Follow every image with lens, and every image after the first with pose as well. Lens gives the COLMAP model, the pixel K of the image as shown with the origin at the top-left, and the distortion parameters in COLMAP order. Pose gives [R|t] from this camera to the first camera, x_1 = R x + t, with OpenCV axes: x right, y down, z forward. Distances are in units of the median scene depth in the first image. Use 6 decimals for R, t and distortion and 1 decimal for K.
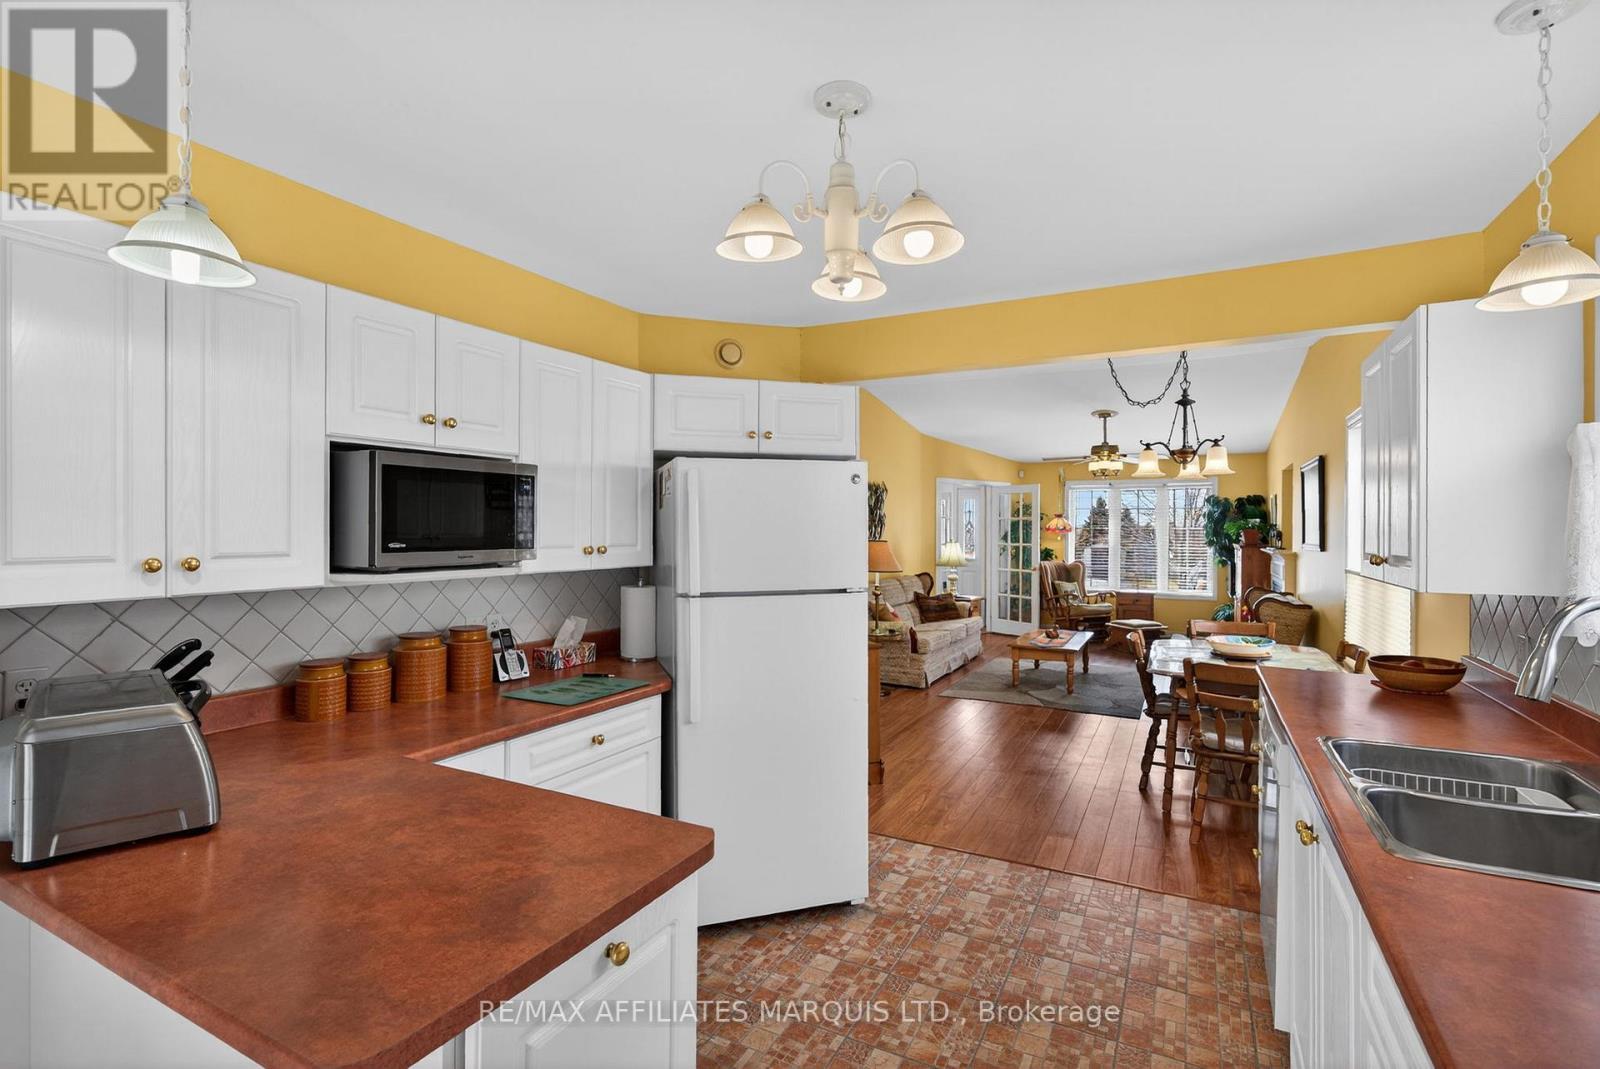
lens RADIAL K [[758.4, 0, 780.7], [0, 758.4, 530.3], [0, 0, 1]] dist [-0.015350, 0.002552]
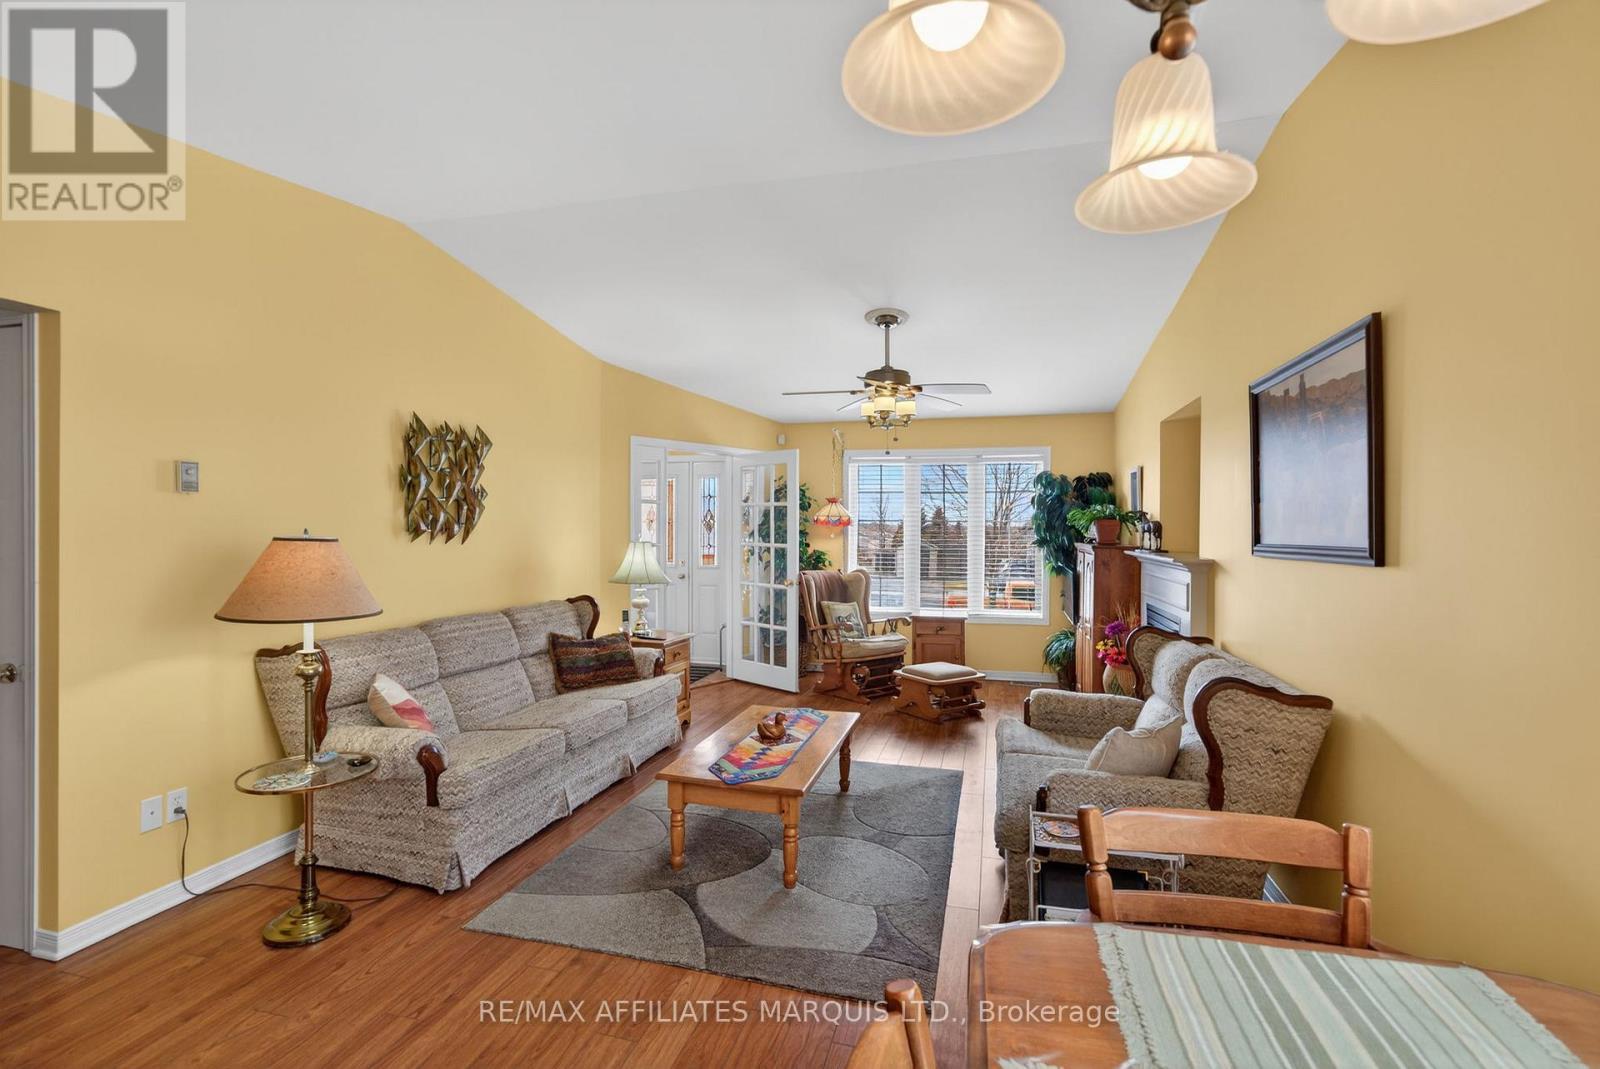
lens RADIAL K [[758.4, 0, 793.6], [0, 758.4, 537.0], [0, 0, 1]] dist [-0.015350, 0.002552]
pose [[0.971813, 0.000092, 0.235751, 0.200752], [-0.002388, 0.999952, 0.009452, 0.006754], [-0.235739, -0.009749, 0.971768, 0.408739]]
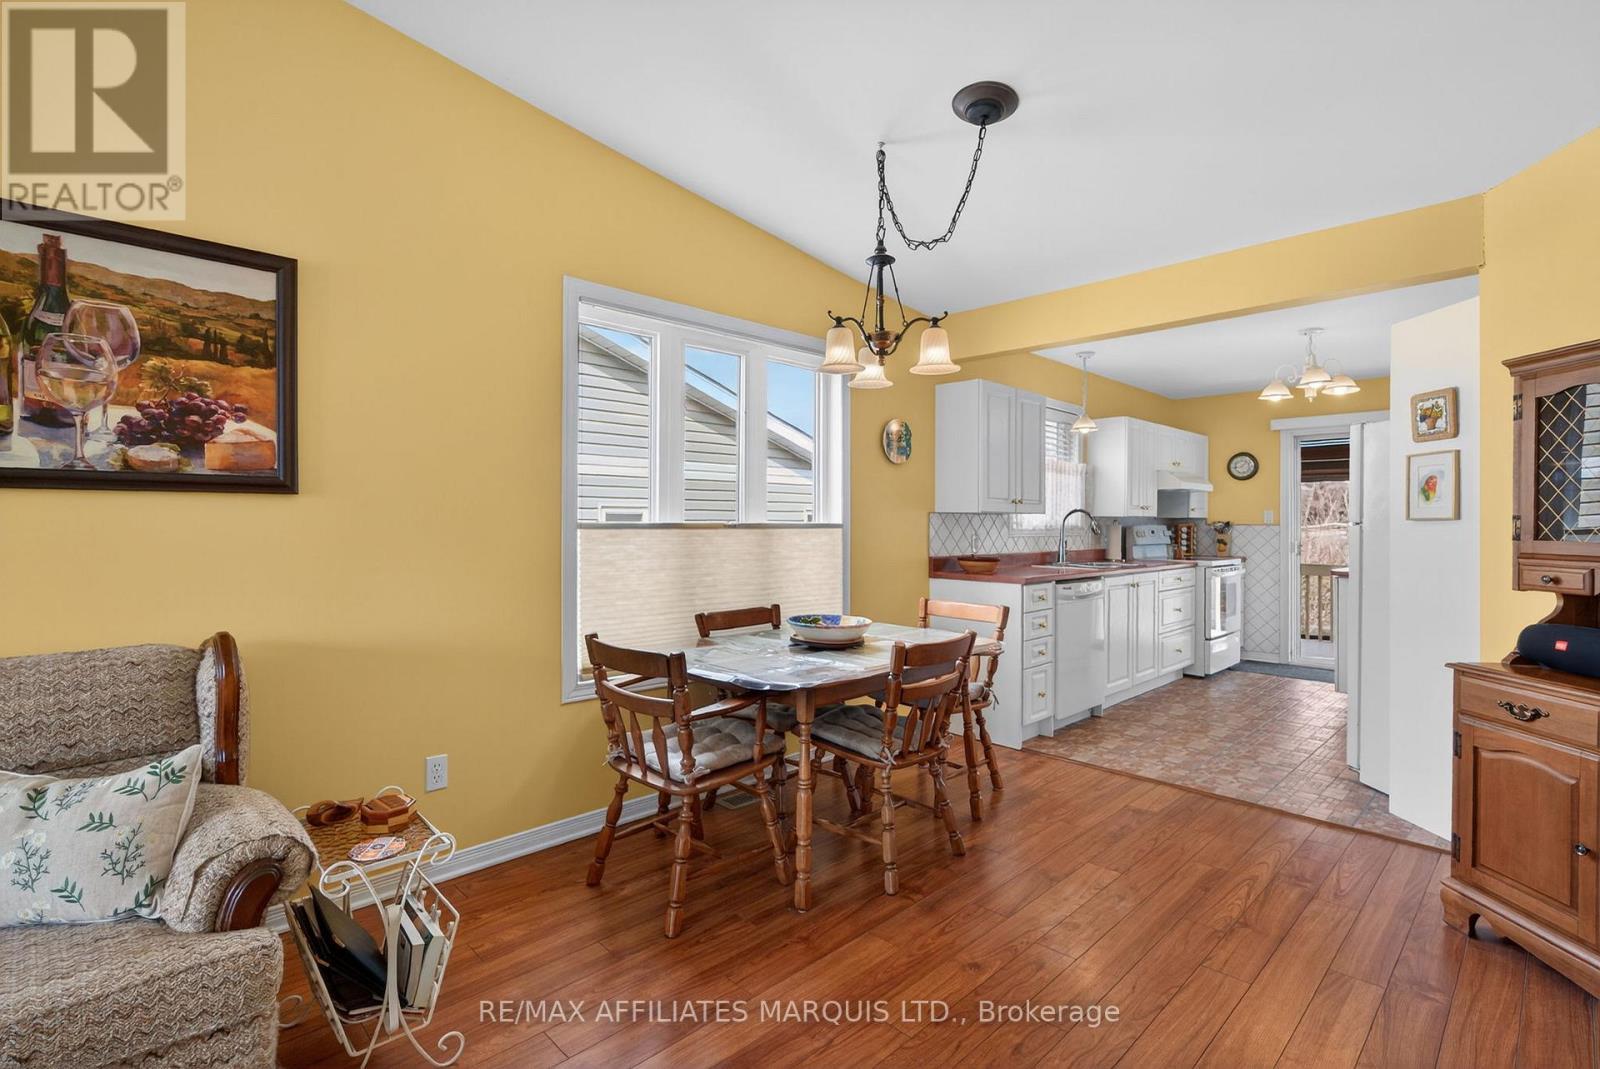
lens RADIAL K [[758.4, 0, 799.2], [0, 758.4, 527.5], [0, 0, 1]] dist [-0.015350, 0.002552]
pose [[-0.956880, -0.008656, 0.290355, 0.194996], [-0.007045, 0.999953, 0.006593, 0.024976], [-0.290399, 0.004264, -0.956896, 0.765944]]
